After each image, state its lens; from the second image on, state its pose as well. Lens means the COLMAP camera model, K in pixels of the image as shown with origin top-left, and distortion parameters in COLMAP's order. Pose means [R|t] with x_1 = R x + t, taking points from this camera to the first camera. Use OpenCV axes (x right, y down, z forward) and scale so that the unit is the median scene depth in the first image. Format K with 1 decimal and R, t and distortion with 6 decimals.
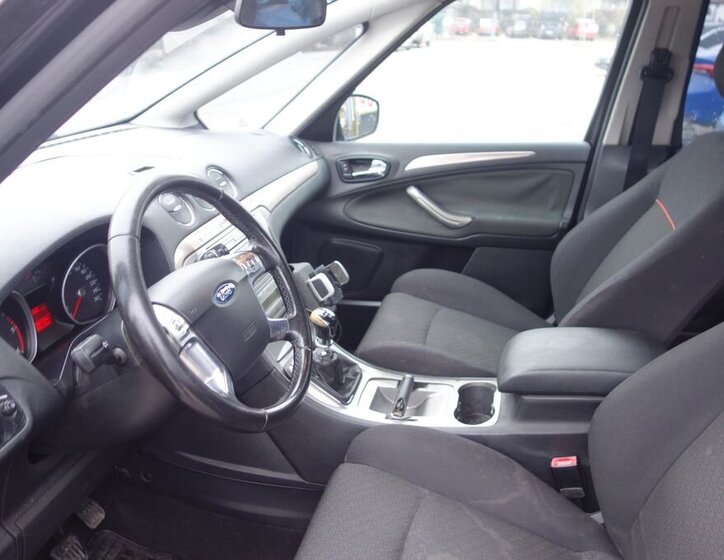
lens RADIAL K [[666.7, 0, 361.2], [0, 666.7, 278.3], [0, 0, 1]] dist [0.002567, 0.001720]
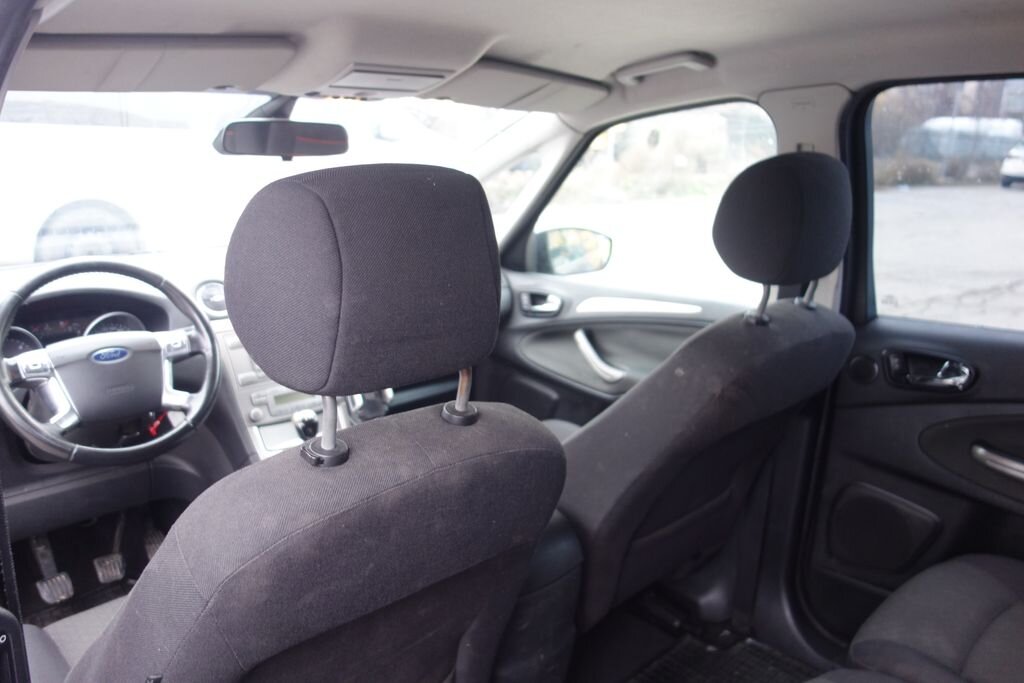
lens RADIAL K [[814.9, 0, 510.7], [0, 814.9, 340.3], [0, 0, 1]] dist [0.005361, -0.001636]
pose [[0.831053, 0.151577, -0.535140, 0.769861], [-0.219125, 0.973560, -0.064534, -0.044123], [0.511209, 0.170894, 0.842295, 0.048123]]
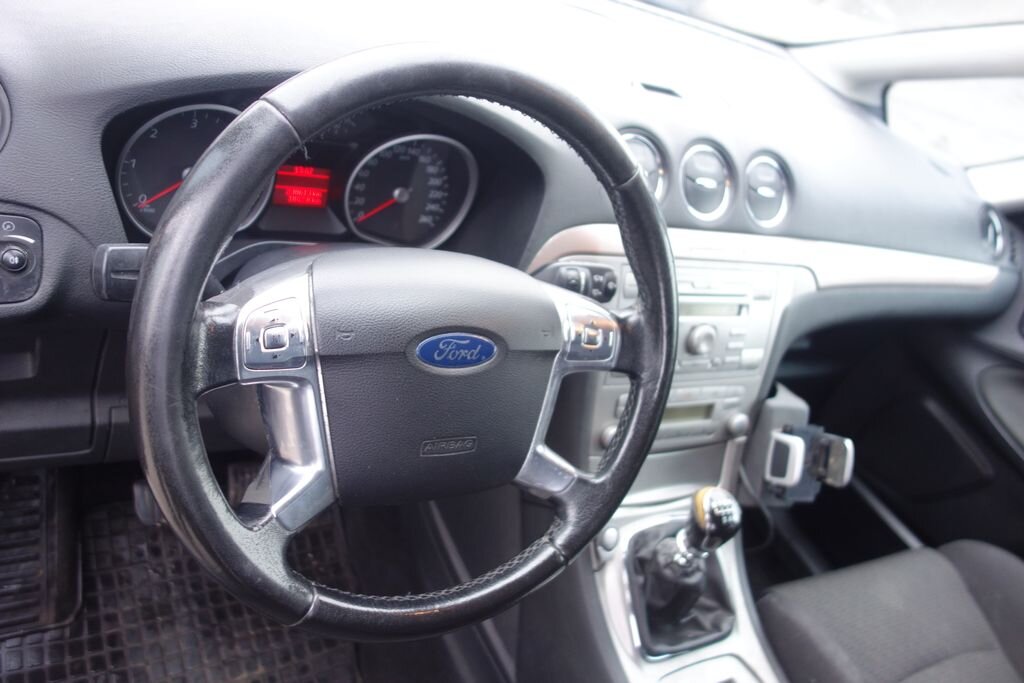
lens RADIAL K [[809.1, 0, 512.0], [0, 809.1, 341.5], [0, 0, 1]] dist [0.008857, 0.000735]
pose [[0.606023, 0.638101, -0.474934, 0.051347], [-0.593364, 0.760289, 0.264350, -0.094790], [0.529769, 0.121607, 0.839379, 0.335205]]
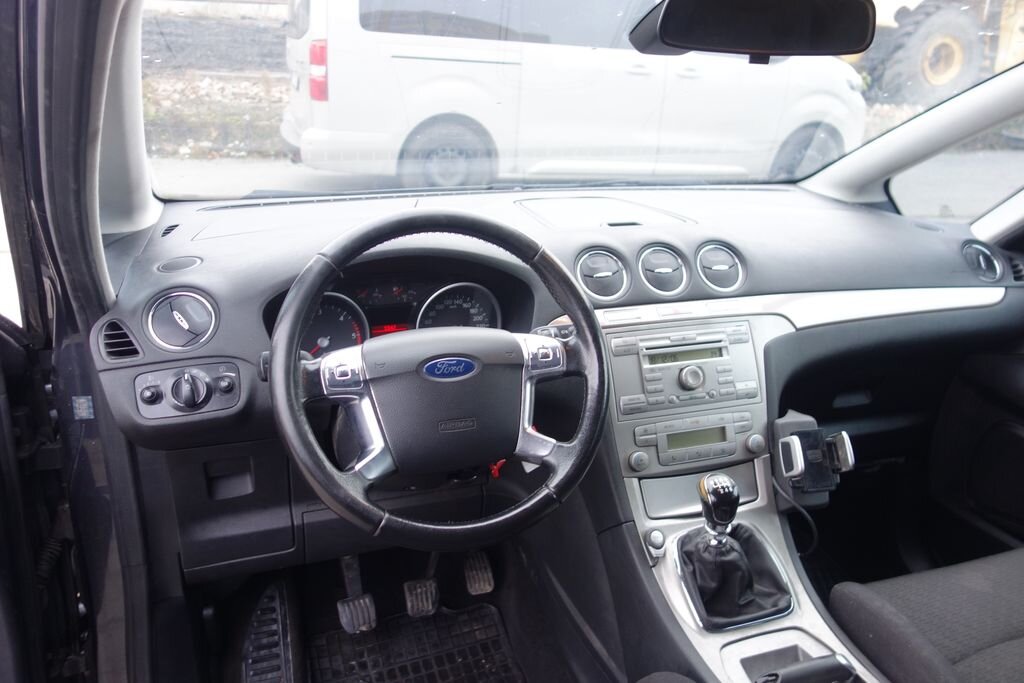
lens RADIAL K [[814.1, 0, 510.6], [0, 814.1, 338.0], [0, 0, 1]] dist [0.004652, -0.003425]
pose [[0.545710, 0.301551, -0.781836, 0.361054], [-0.339038, 0.932686, 0.123089, -0.095804], [0.766325, 0.197901, 0.611213, 0.277614]]
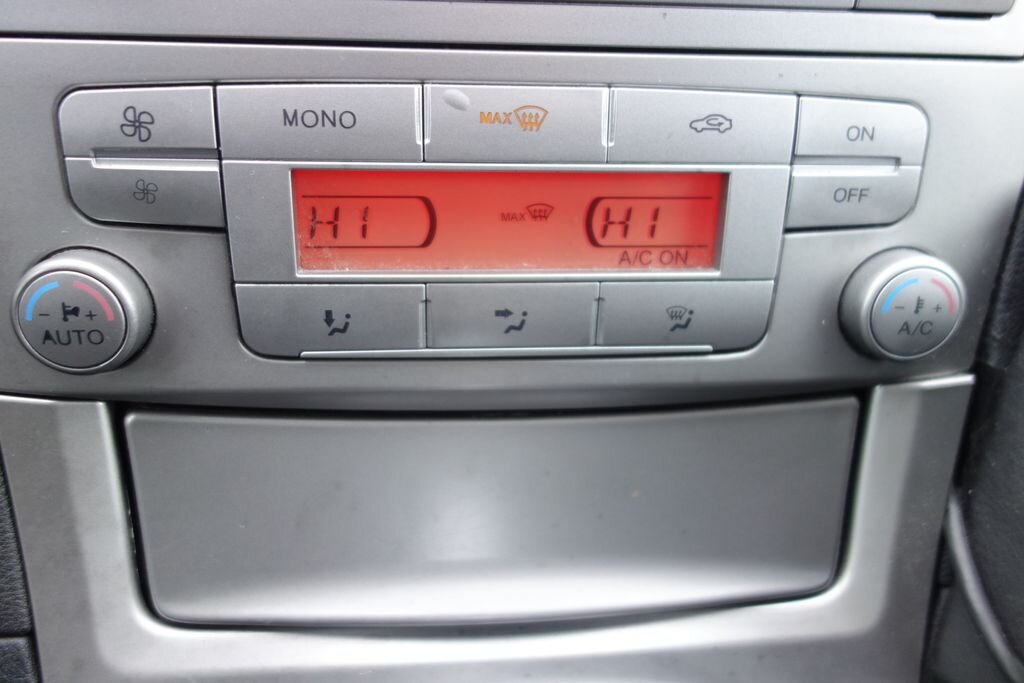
lens RADIAL K [[814.9, 0, 510.7], [0, 814.9, 340.3], [0, 0, 1]] dist [0.005361, -0.001636]
pose [[0.308022, 0.606225, -0.733222, -0.019274], [-0.395192, 0.782586, 0.481022, -0.016769], [0.865417, 0.141598, 0.480629, 0.851326]]
